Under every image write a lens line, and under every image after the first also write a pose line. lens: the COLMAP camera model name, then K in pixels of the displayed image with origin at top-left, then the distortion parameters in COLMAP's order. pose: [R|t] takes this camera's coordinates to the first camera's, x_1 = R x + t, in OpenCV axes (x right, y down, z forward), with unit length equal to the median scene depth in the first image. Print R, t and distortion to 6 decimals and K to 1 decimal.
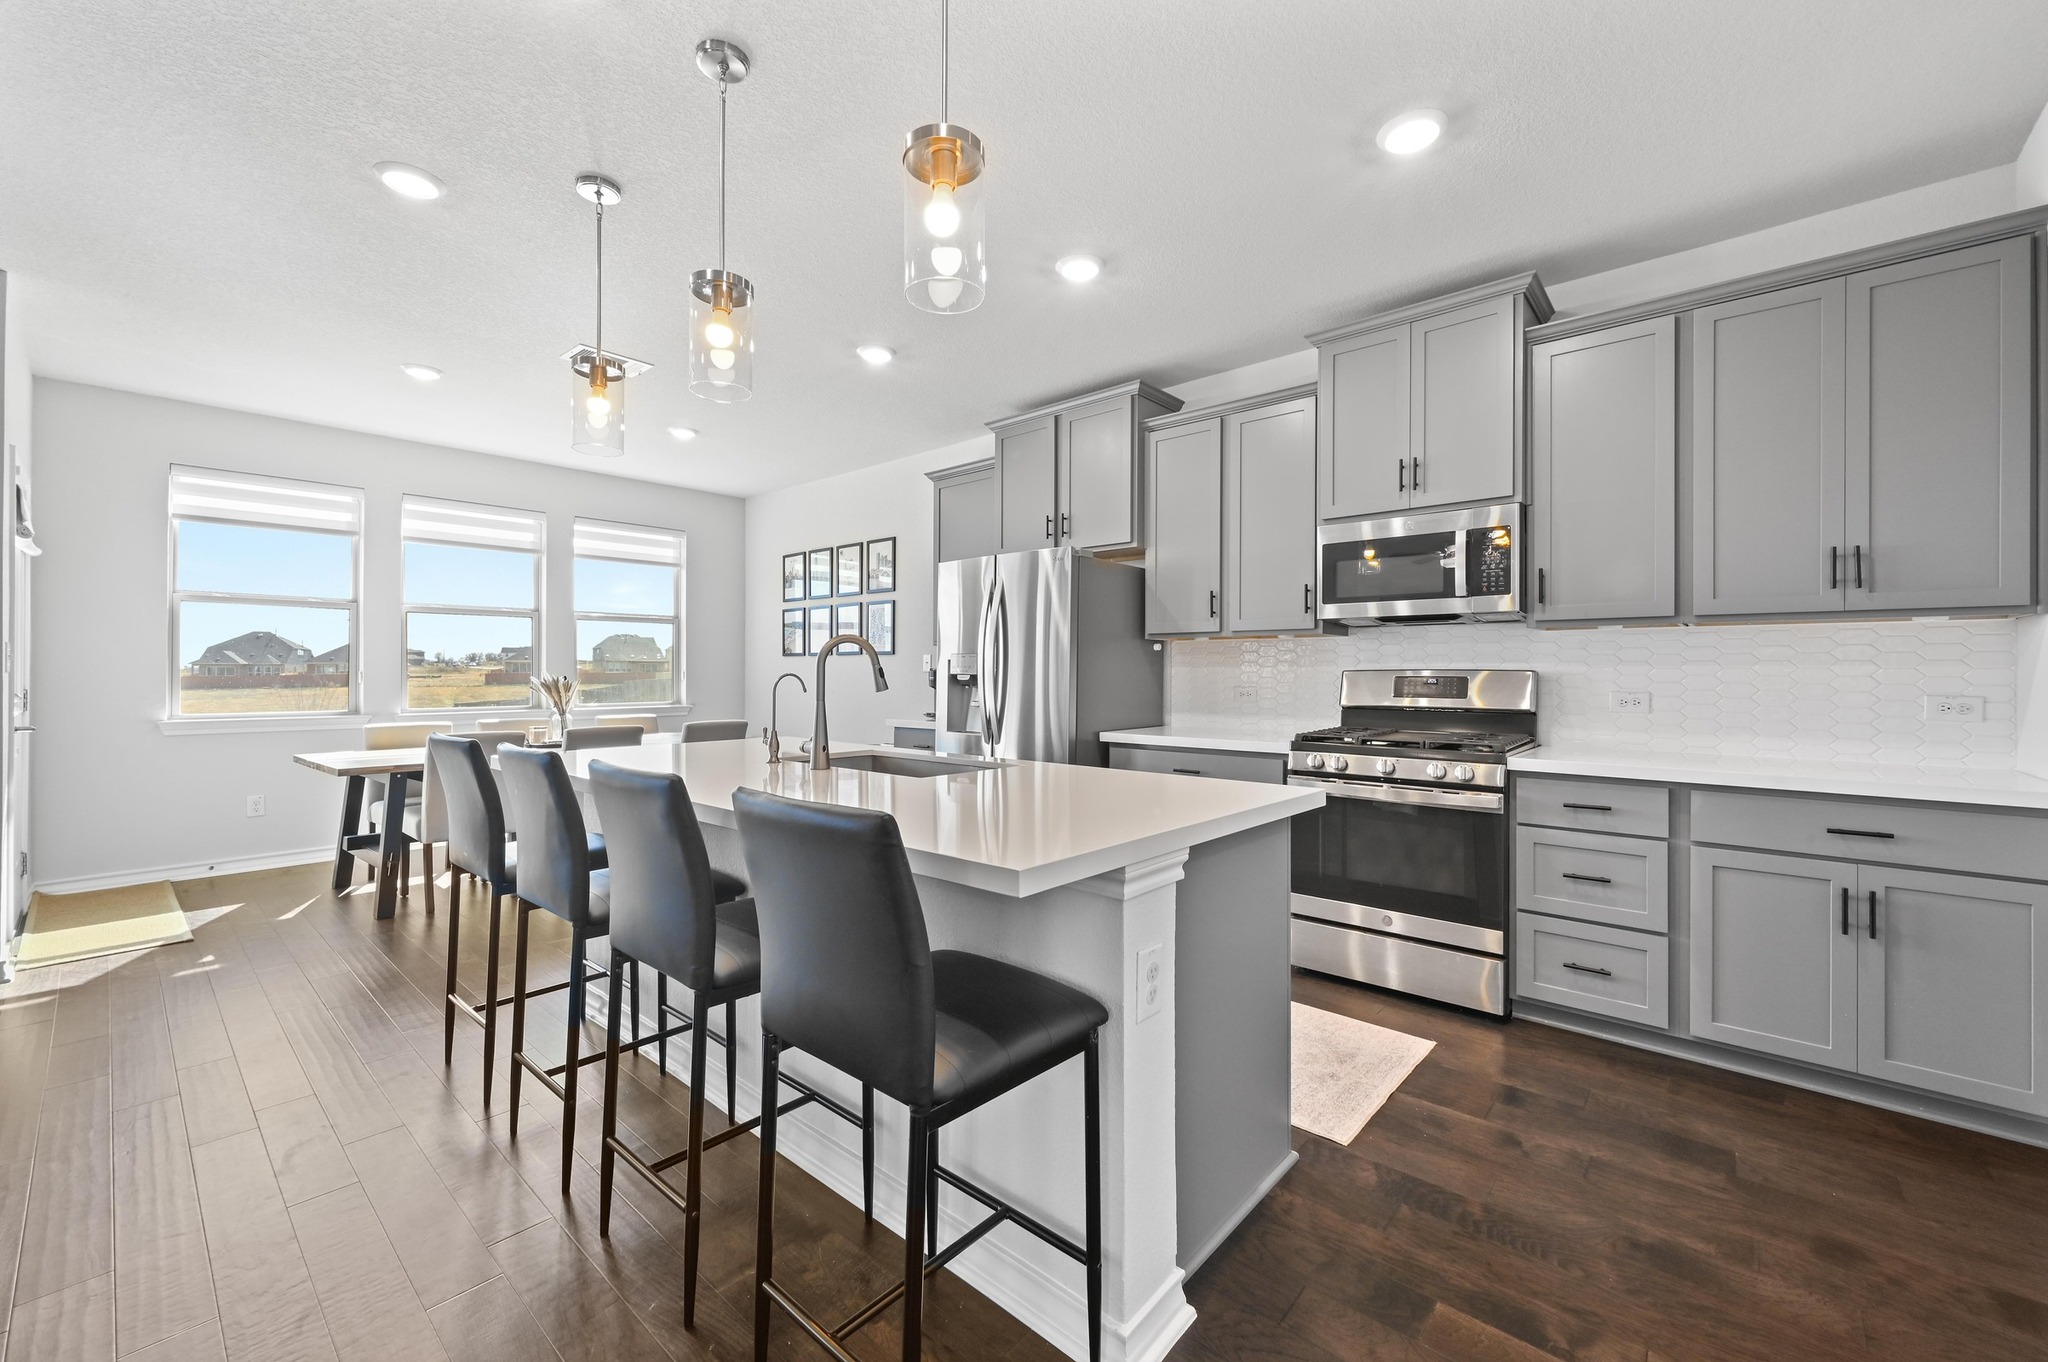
lens RADIAL K [[822.9, 0, 1021.8], [0, 822.9, 670.2], [0, 0, 1]] dist [0.004696, 0.000342]
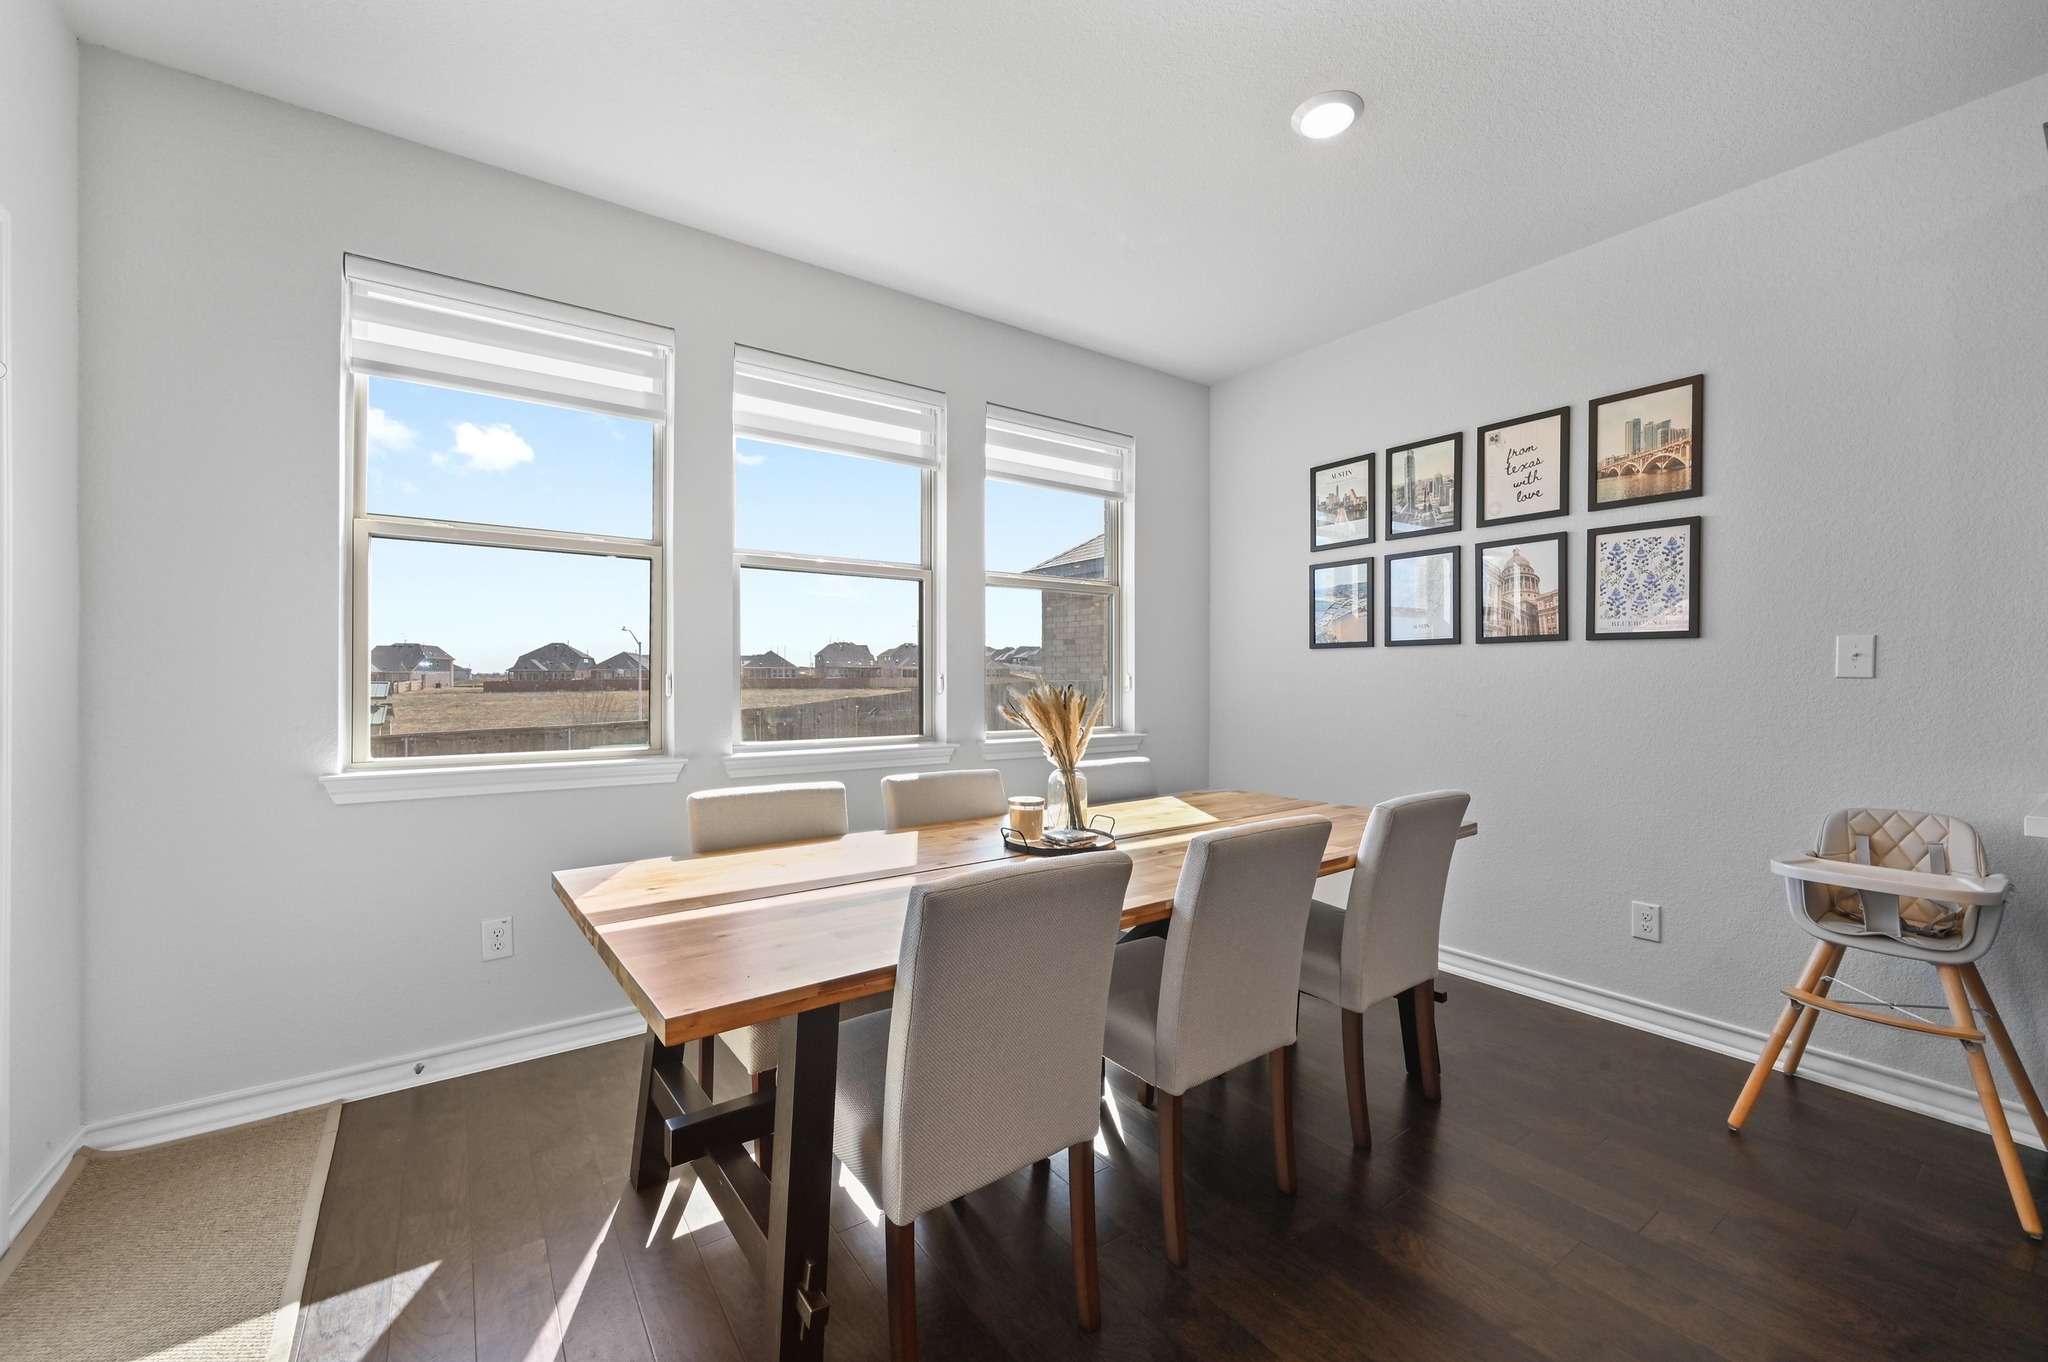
lens RADIAL K [[795.6, 0, 1024.0], [0, 795.6, 681.0], [0, 0, 1]] dist [-0.000013, 0.000083]
pose [[0.977028, 0.001090, -0.213108, -0.421916], [0.000347, 0.999977, 0.006705, 0.001807], [0.213110, -0.006625, 0.977006, 0.494049]]
